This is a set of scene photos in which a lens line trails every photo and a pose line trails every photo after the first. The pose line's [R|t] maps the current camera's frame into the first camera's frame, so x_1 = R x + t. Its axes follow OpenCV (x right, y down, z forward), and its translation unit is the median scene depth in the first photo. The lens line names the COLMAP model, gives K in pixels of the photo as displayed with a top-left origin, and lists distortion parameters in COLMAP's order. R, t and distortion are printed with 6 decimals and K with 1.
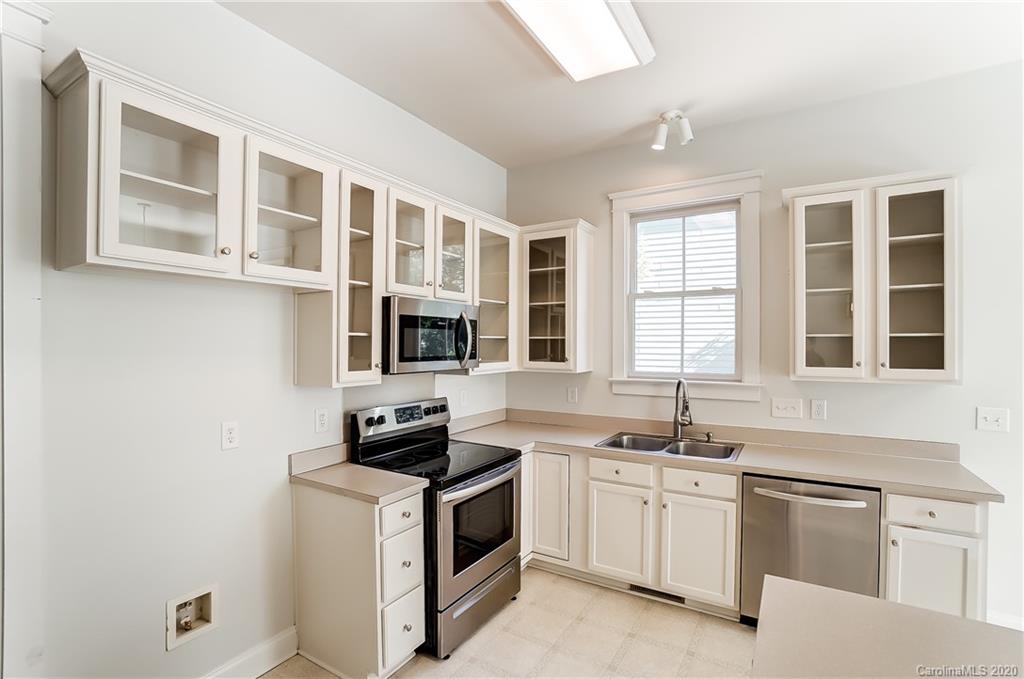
lens RADIAL K [[478.0, 0, 521.5], [0, 478.0, 346.5], [0, 0, 1]] dist [-0.032734, 0.001037]
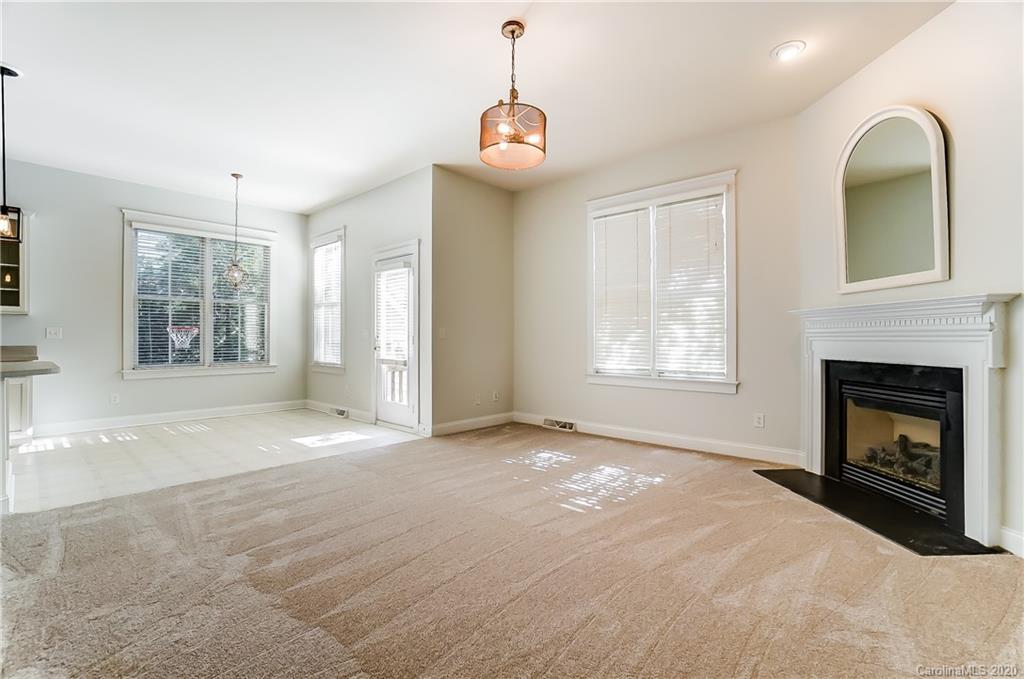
lens RADIAL K [[459.0, 0, 506.0], [0, 459.0, 335.7], [0, 0, 1]] dist [-0.043318, 0.009549]
pose [[0.191020, 0.005285, 0.981572, -0.515016], [0.009153, 0.999932, -0.007165, 0.179260], [-0.981543, 0.010353, 0.190959, -1.266148]]
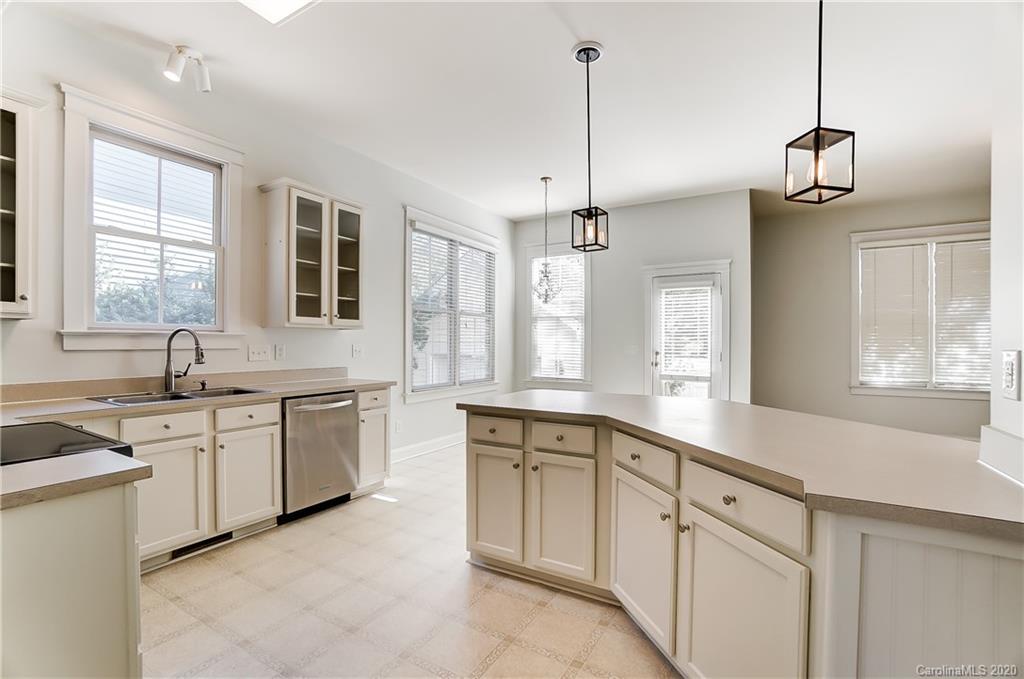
lens RADIAL K [[459.0, 0, 511.5], [0, 459.0, 347.4], [0, 0, 1]] dist [-0.043318, 0.009549]
pose [[-0.019932, -0.007673, 0.999772, -0.656156], [0.007312, 0.999943, 0.007820, 0.118298], [-0.999775, 0.007466, -0.019875, 0.393395]]
